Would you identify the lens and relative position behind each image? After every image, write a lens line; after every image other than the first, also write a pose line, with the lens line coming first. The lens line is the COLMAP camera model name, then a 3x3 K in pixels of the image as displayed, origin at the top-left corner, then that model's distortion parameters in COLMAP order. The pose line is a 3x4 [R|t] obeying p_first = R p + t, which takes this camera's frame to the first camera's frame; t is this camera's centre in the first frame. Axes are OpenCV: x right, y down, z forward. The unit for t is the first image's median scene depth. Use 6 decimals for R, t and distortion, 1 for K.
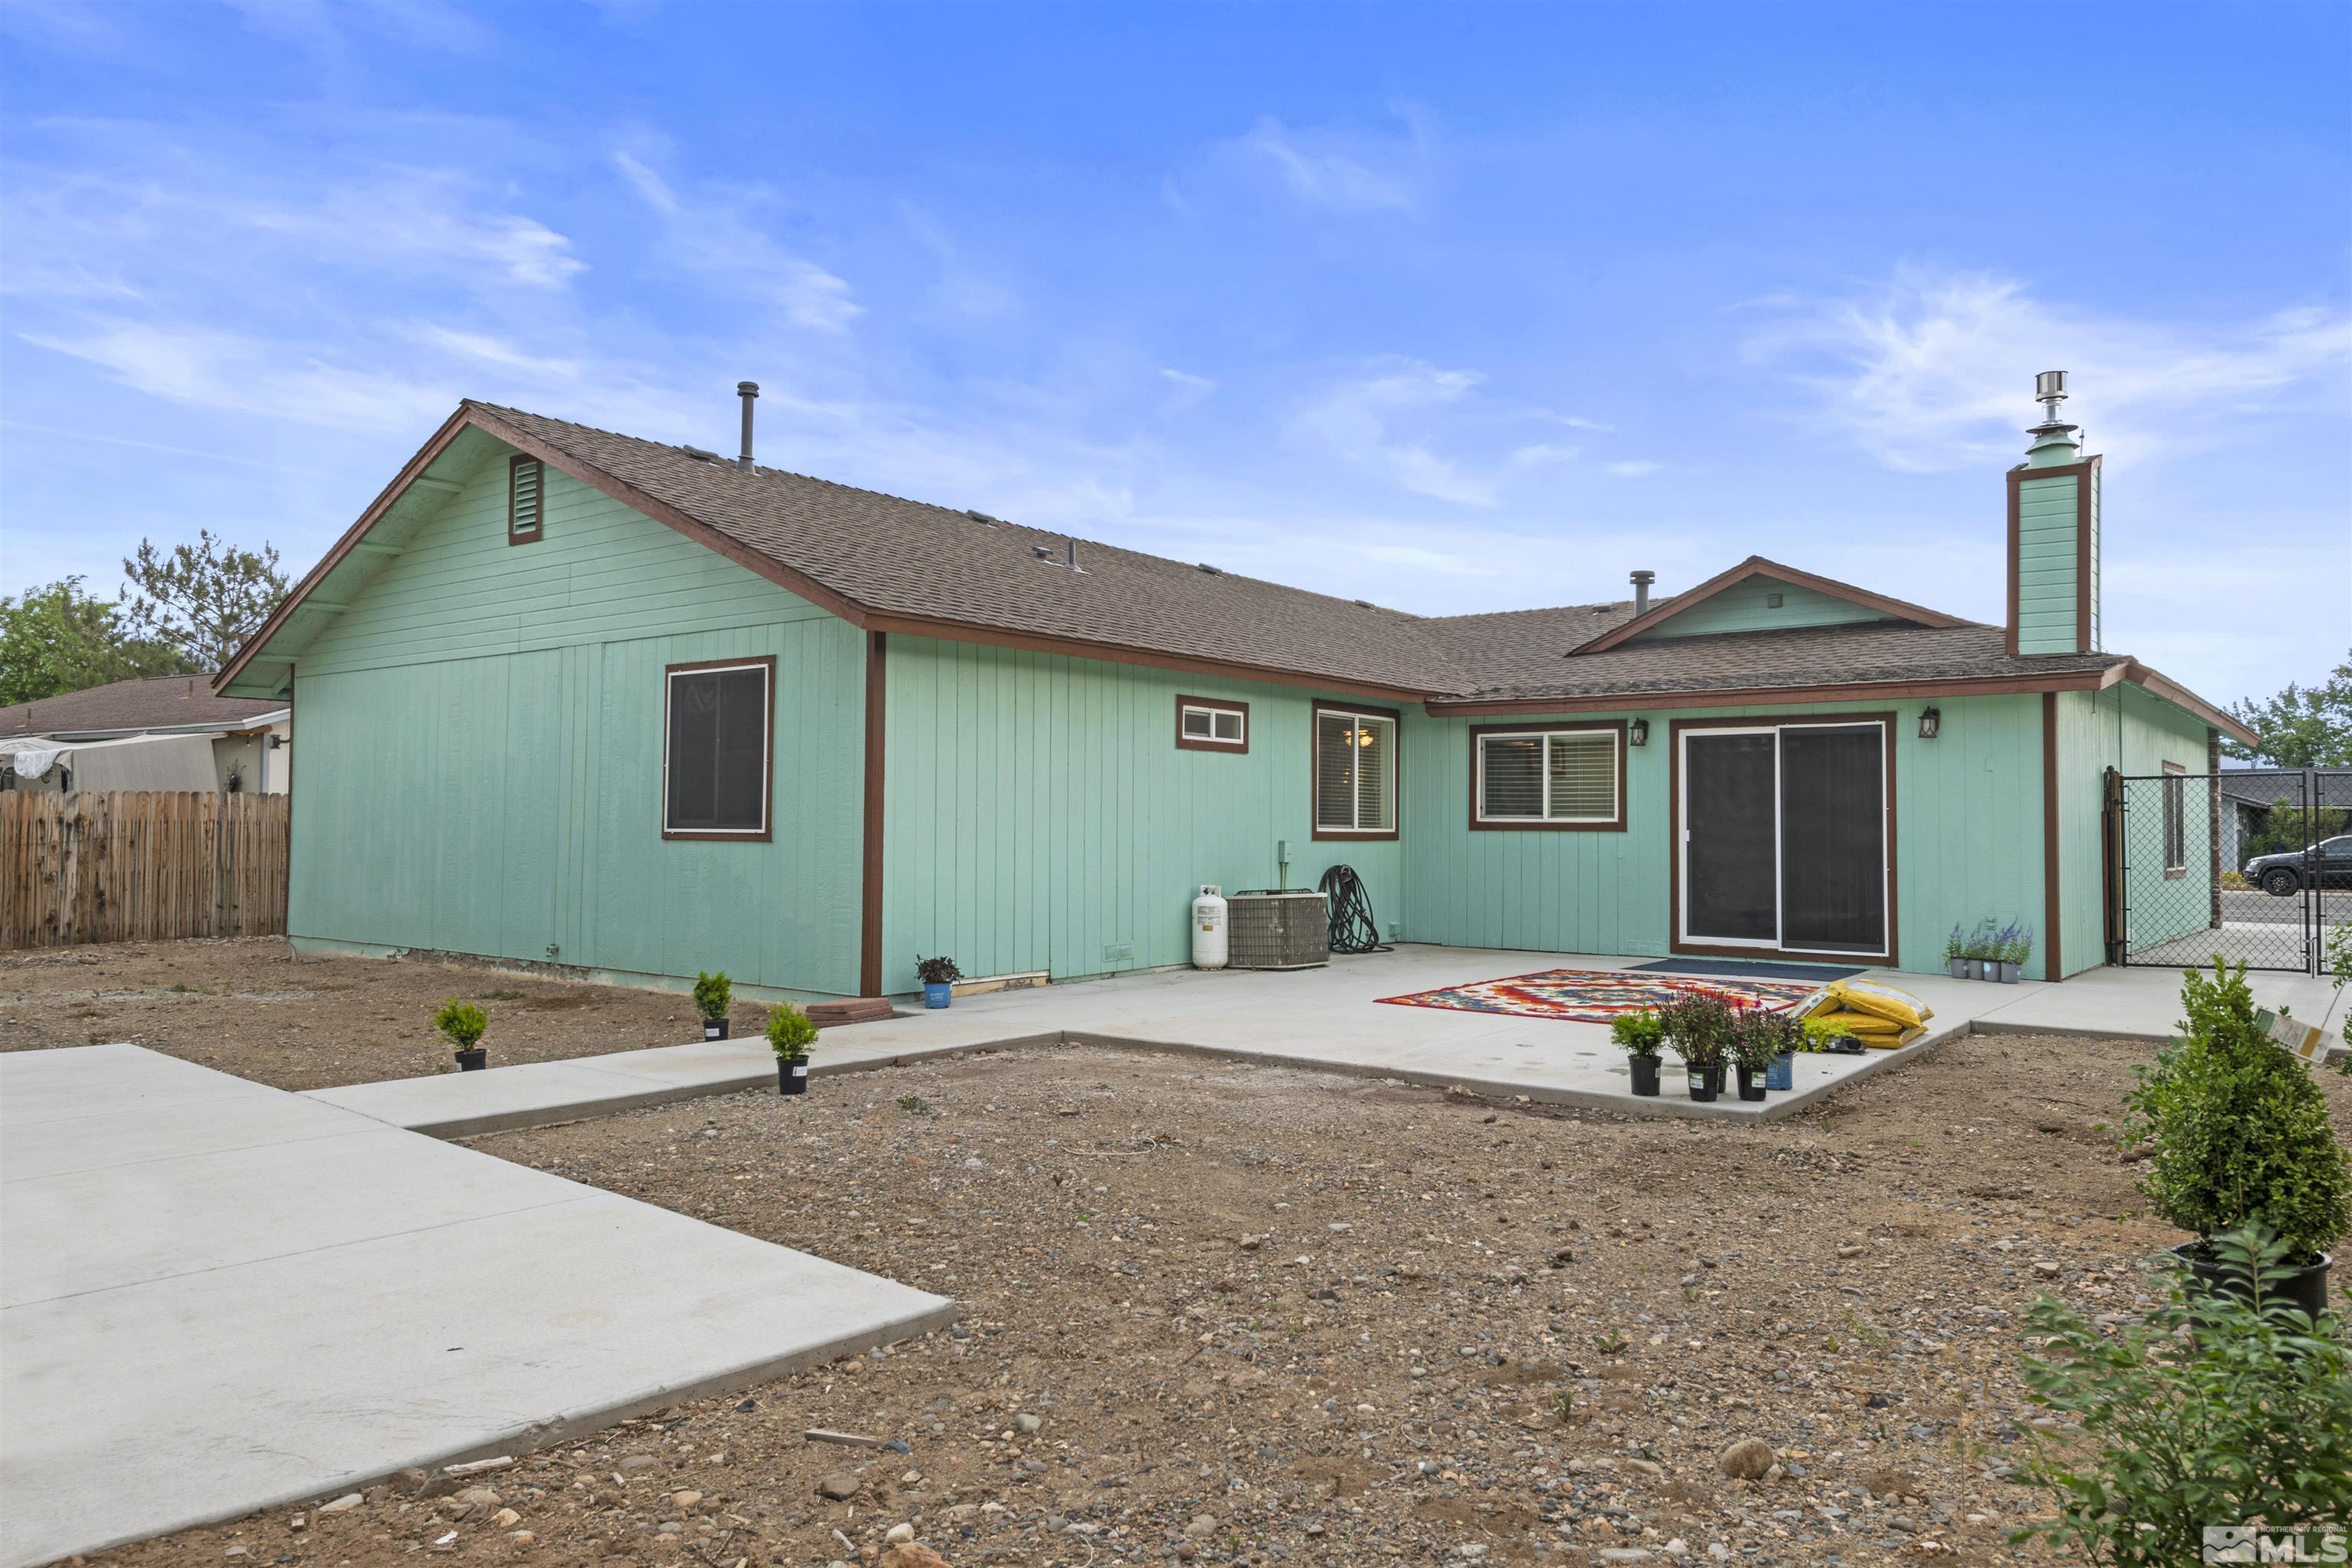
lens RADIAL K [[1574.1, 0, 1172.8], [0, 1574.1, 786.7], [0, 0, 1]] dist [0.003270, 0.000423]
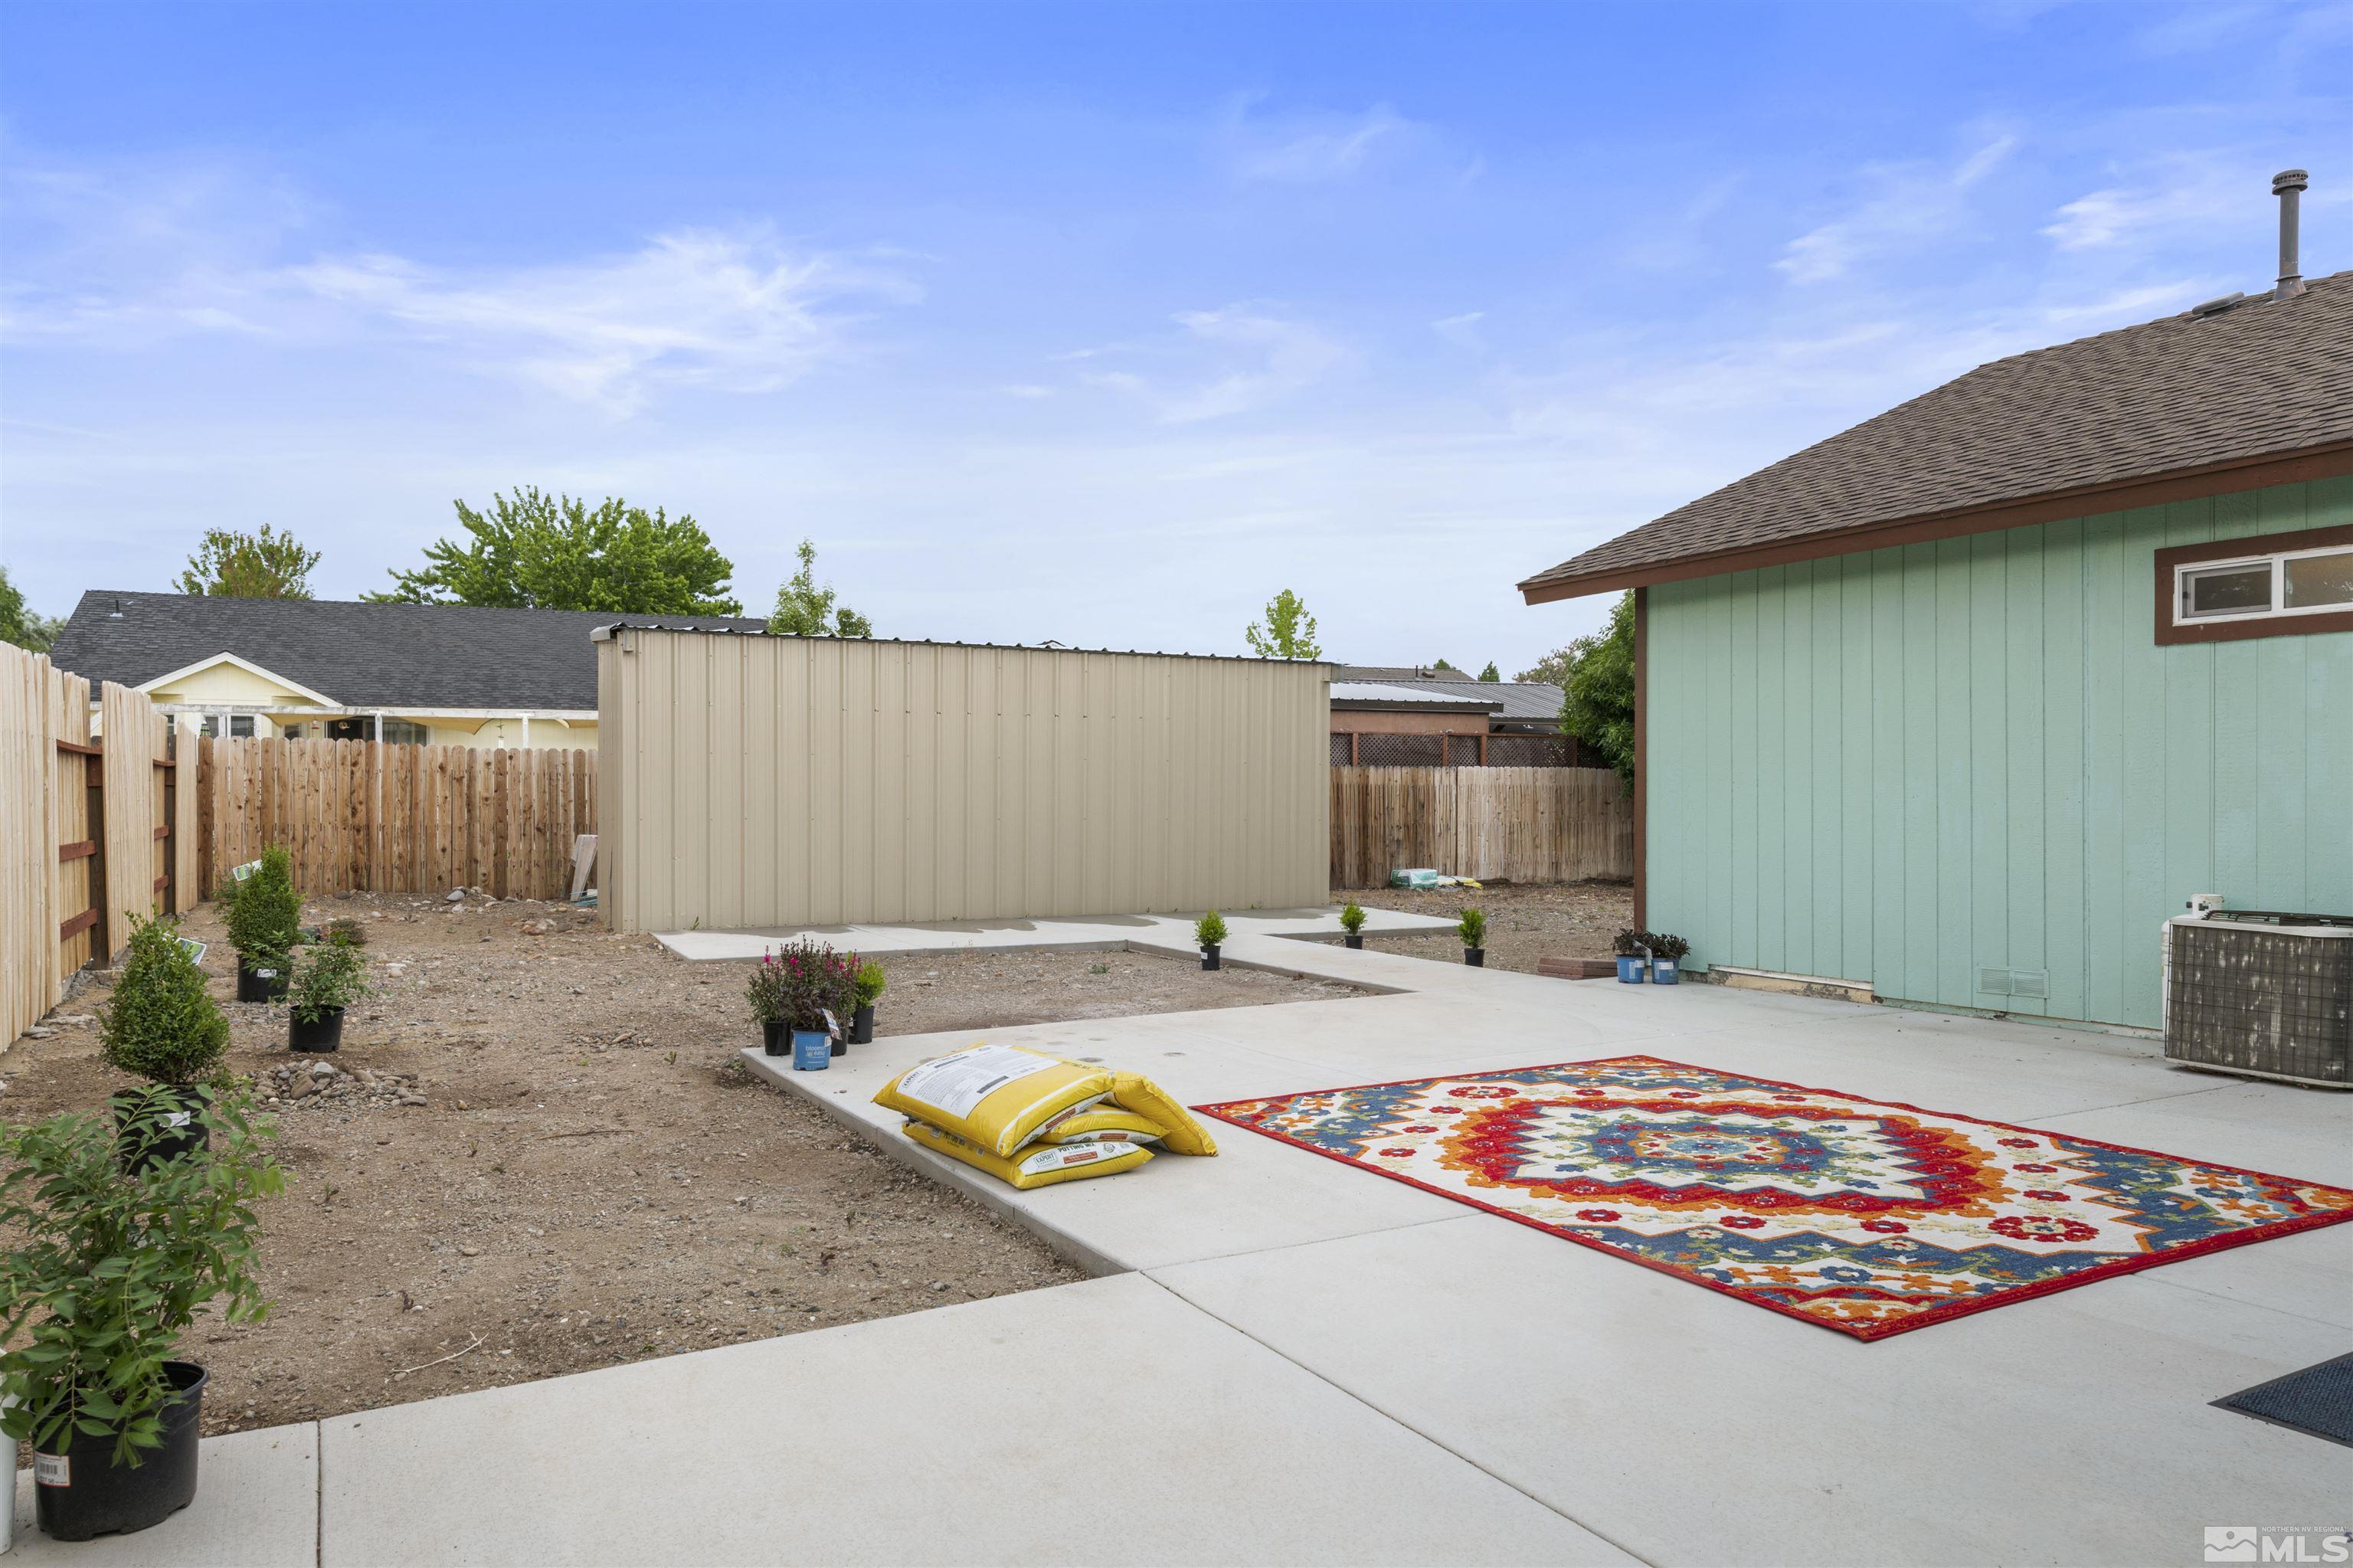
lens RADIAL K [[1574.8, 0, 1174.8], [0, 1574.8, 792.3], [0, 0, 1]] dist [0.003270, 0.000423]
pose [[-0.395264, -0.008447, -0.918529, 0.663162], [0.019189, 0.999664, -0.017450, 0.031324], [0.918367, -0.024523, -0.394969, 0.908463]]
